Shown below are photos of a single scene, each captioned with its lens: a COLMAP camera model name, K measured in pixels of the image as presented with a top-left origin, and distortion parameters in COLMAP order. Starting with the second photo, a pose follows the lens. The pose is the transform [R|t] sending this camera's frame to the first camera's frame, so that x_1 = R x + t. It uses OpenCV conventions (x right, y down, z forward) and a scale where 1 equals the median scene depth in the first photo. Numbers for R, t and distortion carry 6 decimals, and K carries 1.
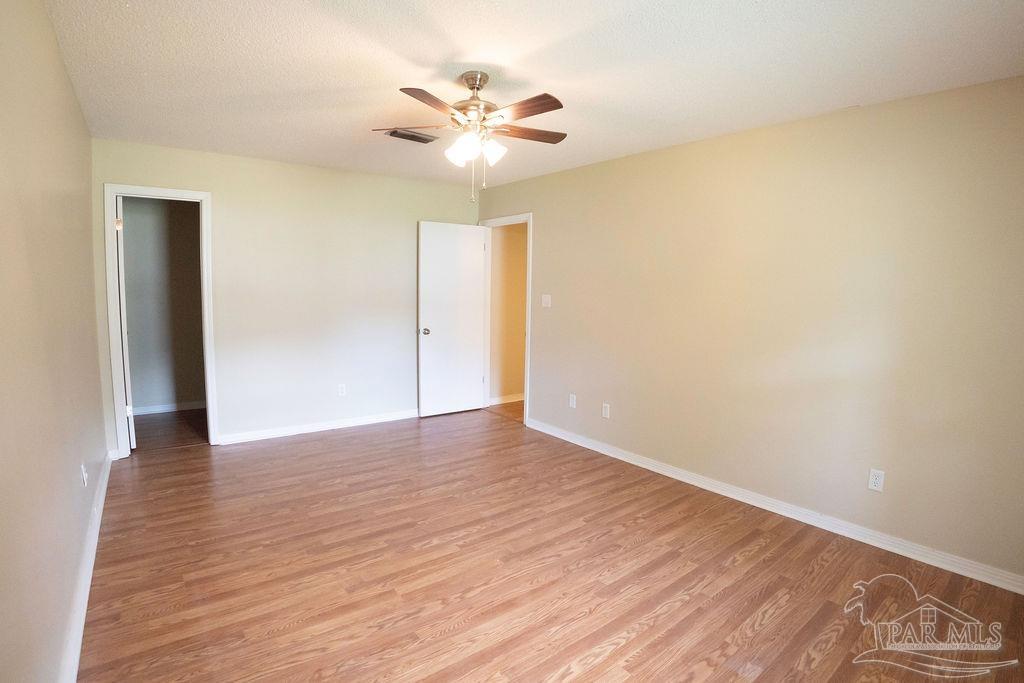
lens RADIAL K [[491.6, 0, 511.6], [0, 491.6, 336.9], [0, 0, 1]] dist [-0.110987, 0.020171]
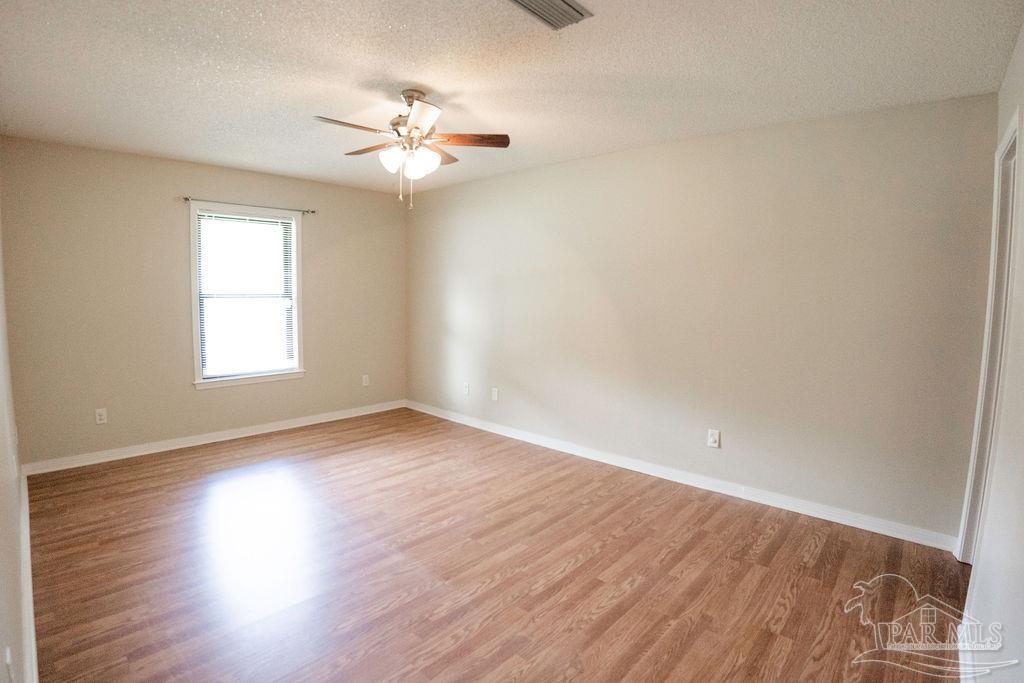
lens RADIAL K [[491.6, 0, 511.6], [0, 491.6, 336.9], [0, 0, 1]] dist [-0.110987, 0.020171]
pose [[-0.985668, -0.019678, -0.167545, -0.117064], [-0.050276, 0.982307, 0.180402, -0.189216], [0.161031, 0.186240, -0.969218, 1.998313]]
